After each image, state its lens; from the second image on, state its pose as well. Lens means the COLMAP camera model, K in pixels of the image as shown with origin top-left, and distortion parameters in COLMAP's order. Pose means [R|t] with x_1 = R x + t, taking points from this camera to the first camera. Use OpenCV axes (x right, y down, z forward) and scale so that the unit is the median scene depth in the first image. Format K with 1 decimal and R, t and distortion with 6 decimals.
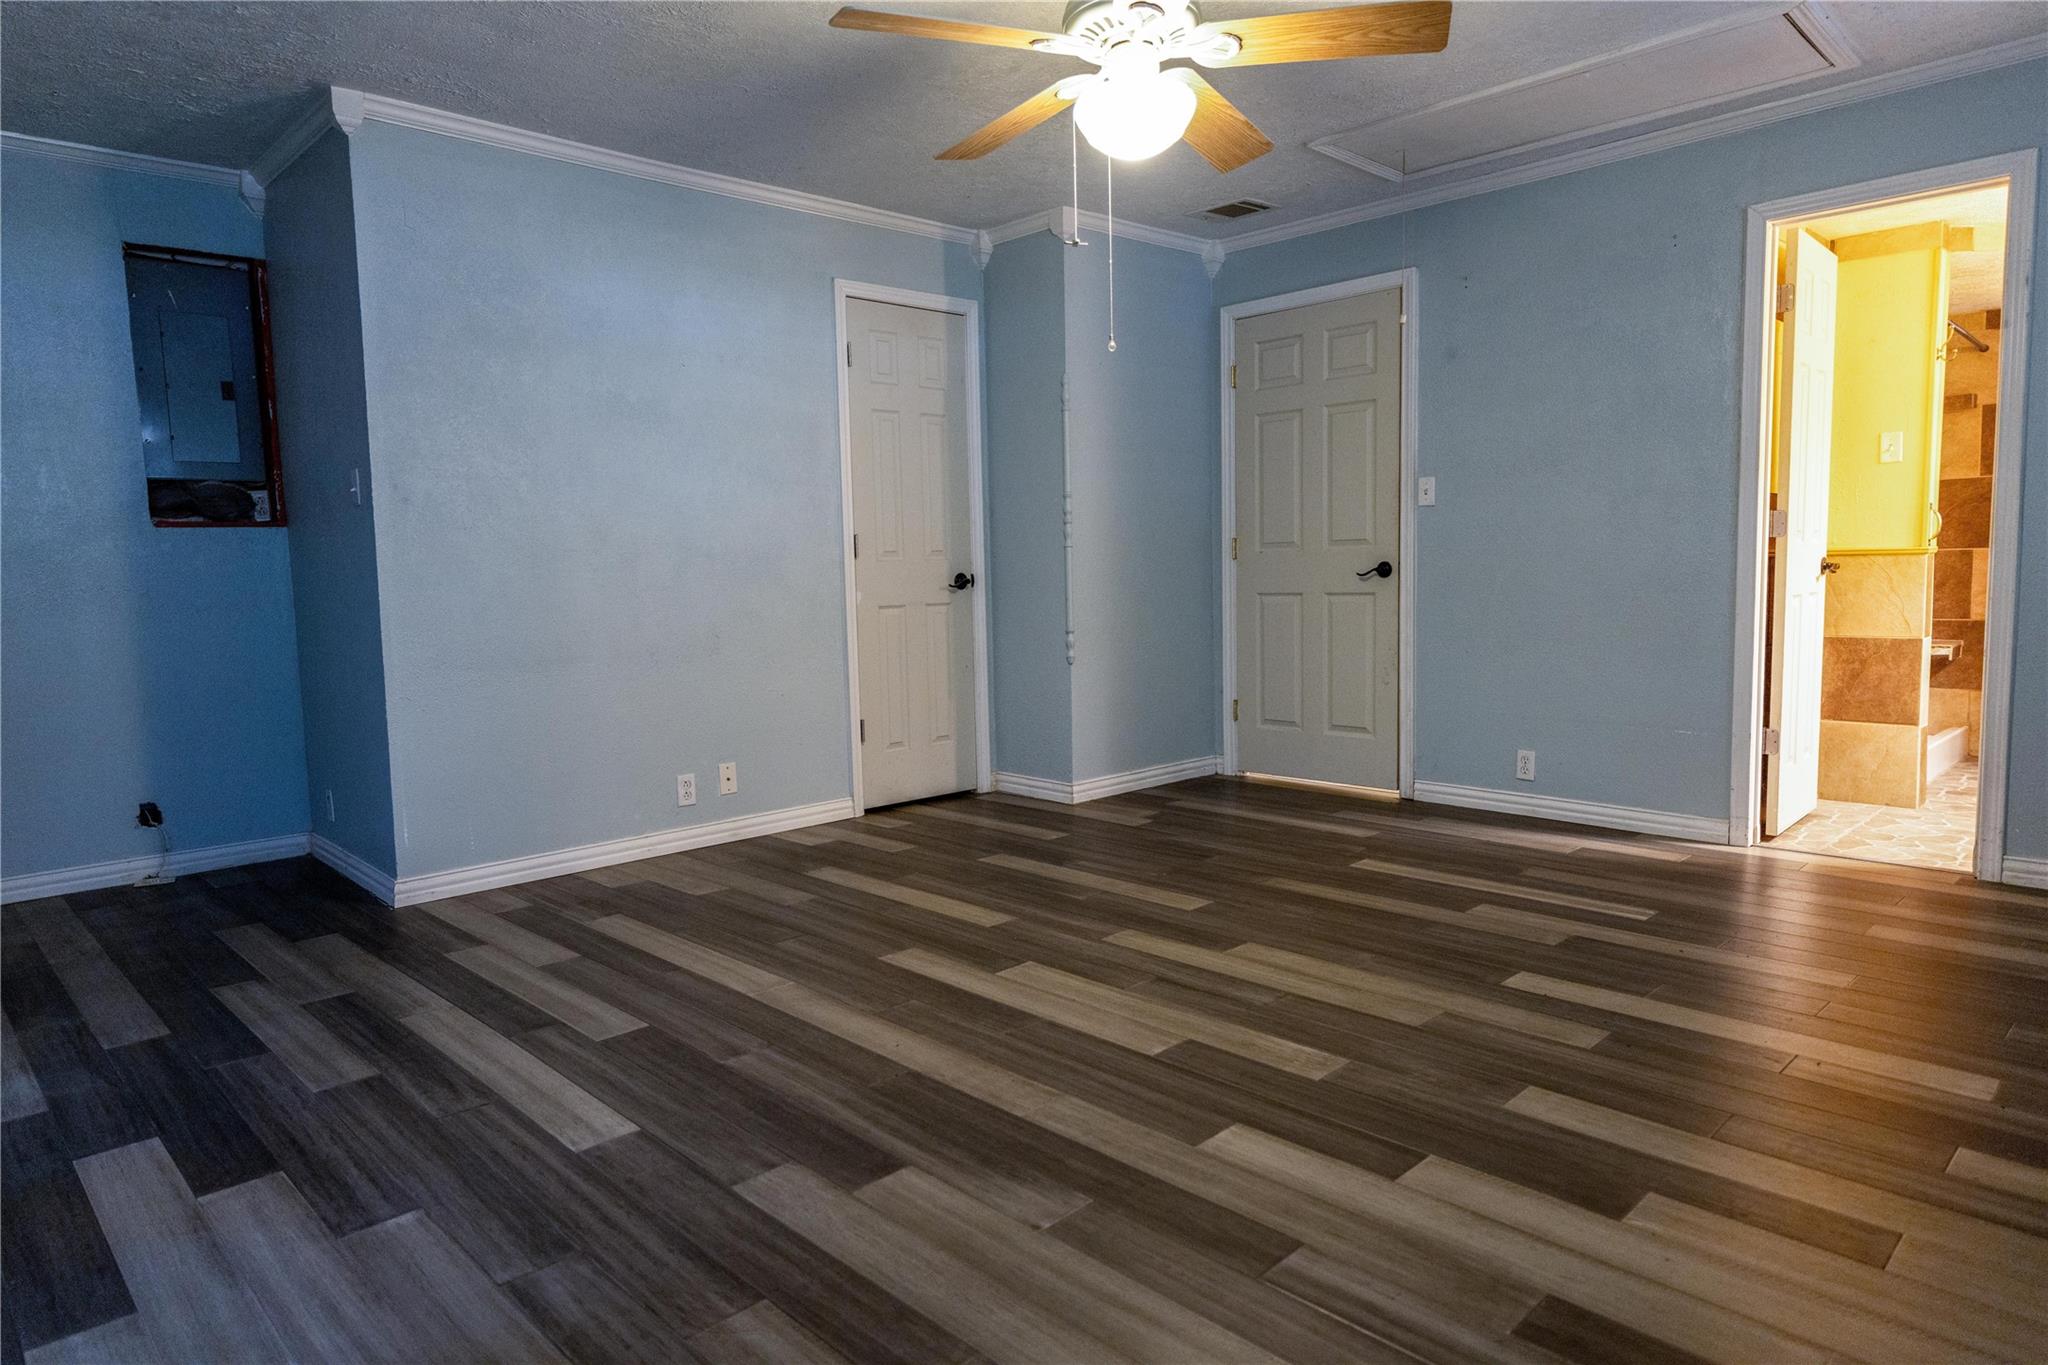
lens RADIAL K [[1241.2, 0, 1024.6], [0, 1241.2, 687.0], [0, 0, 1]] dist [0.006434, -0.004151]
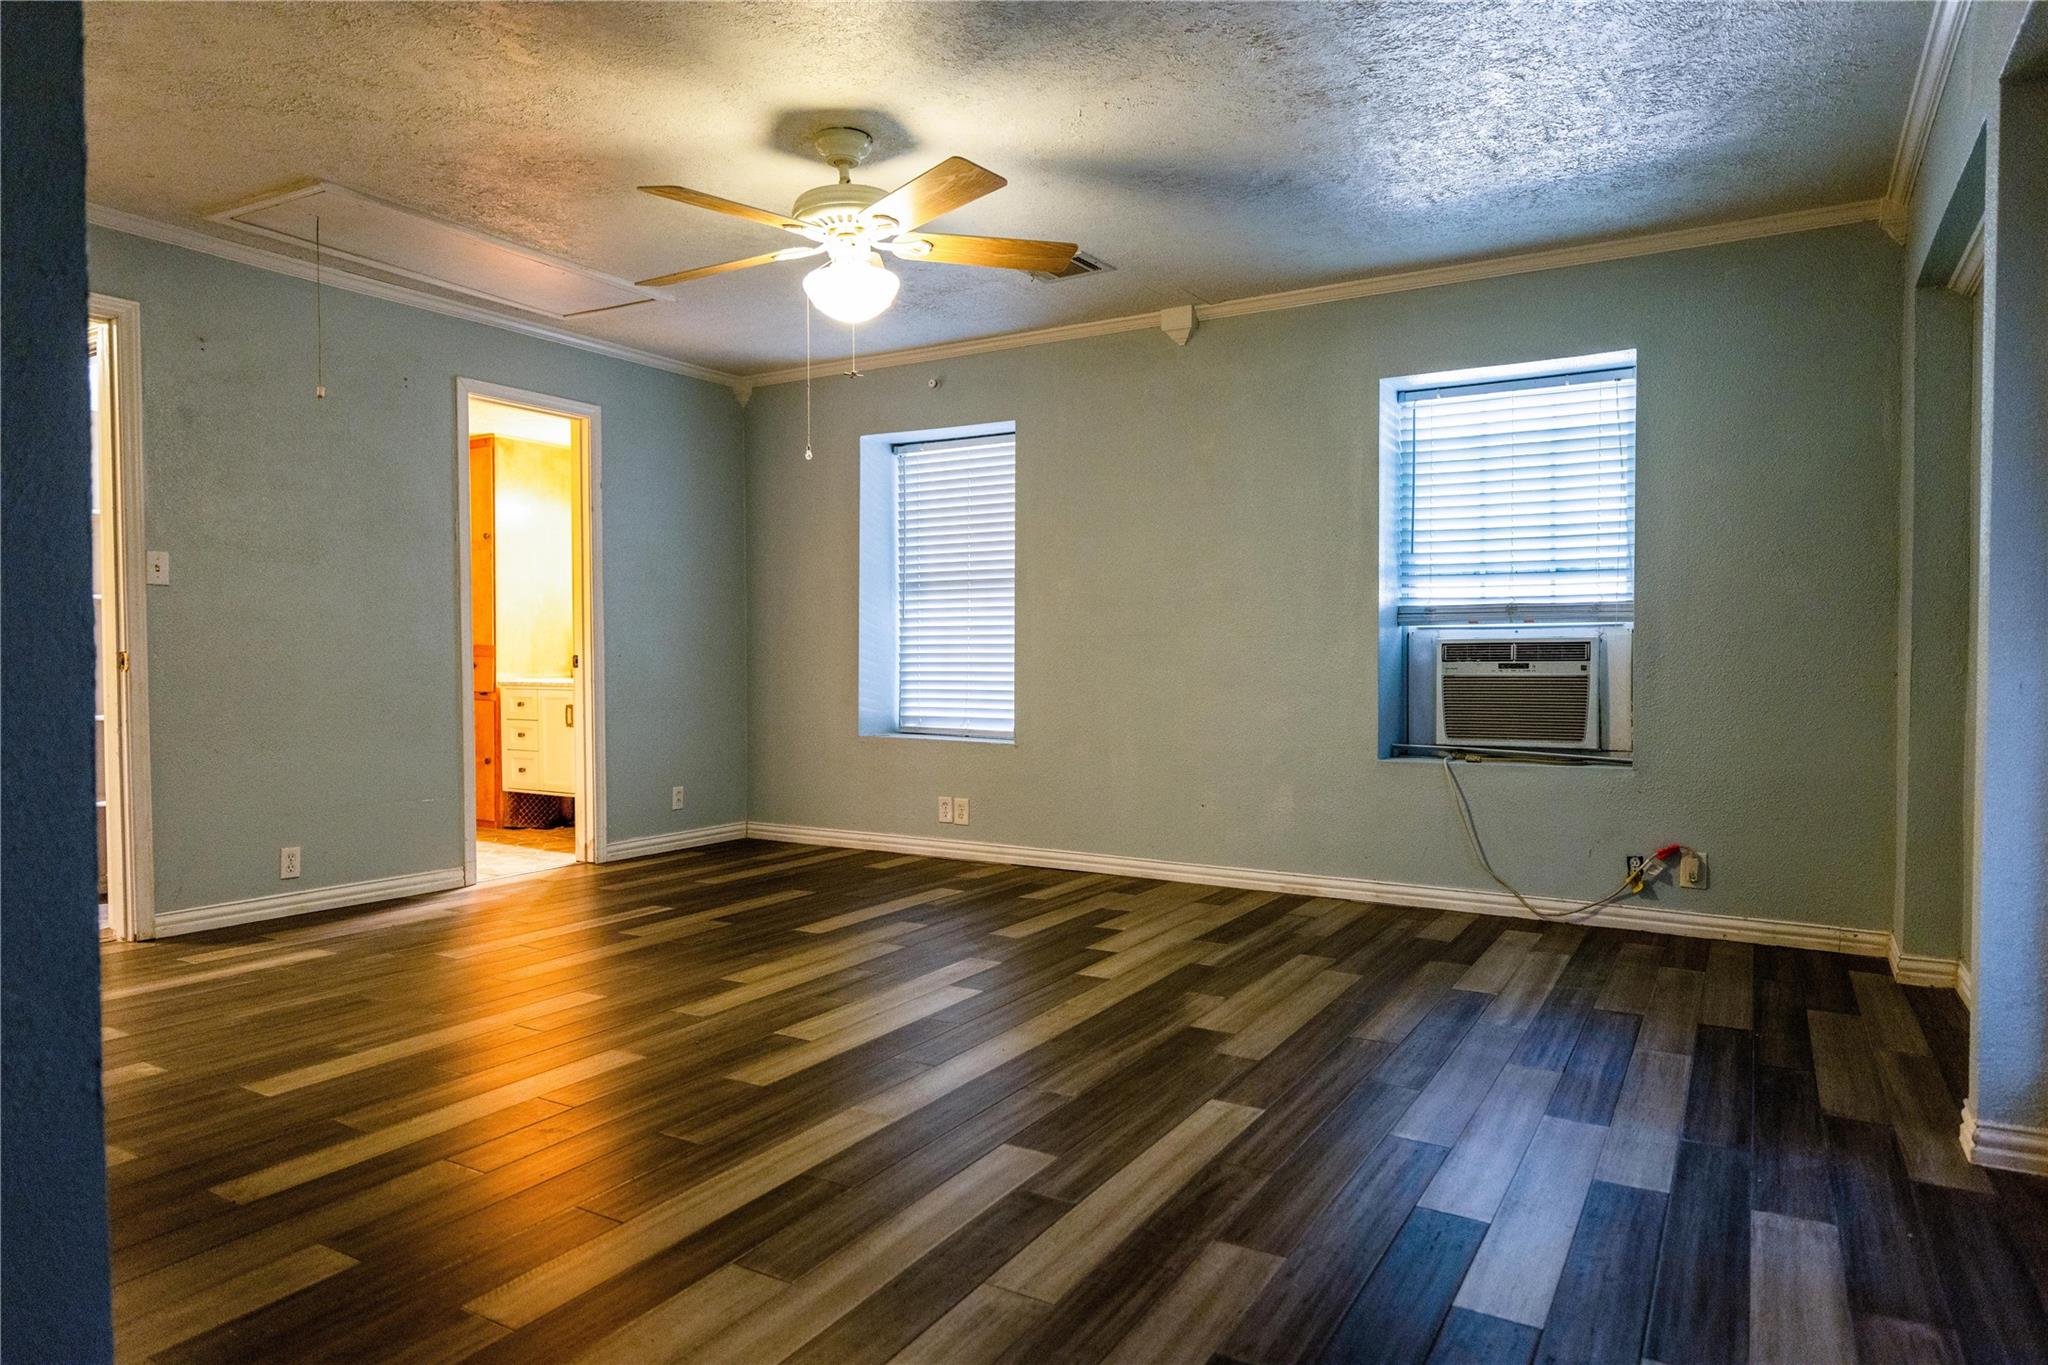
lens RADIAL K [[1241.2, 0, 1022.6], [0, 1241.2, 677.5], [0, 0, 1]] dist [0.006434, -0.004151]
pose [[-0.261444, 0.003065, 0.965214, -1.230809], [0.103066, 0.994366, 0.024759, -0.082101], [-0.959700, 0.105954, -0.260287, 1.256698]]
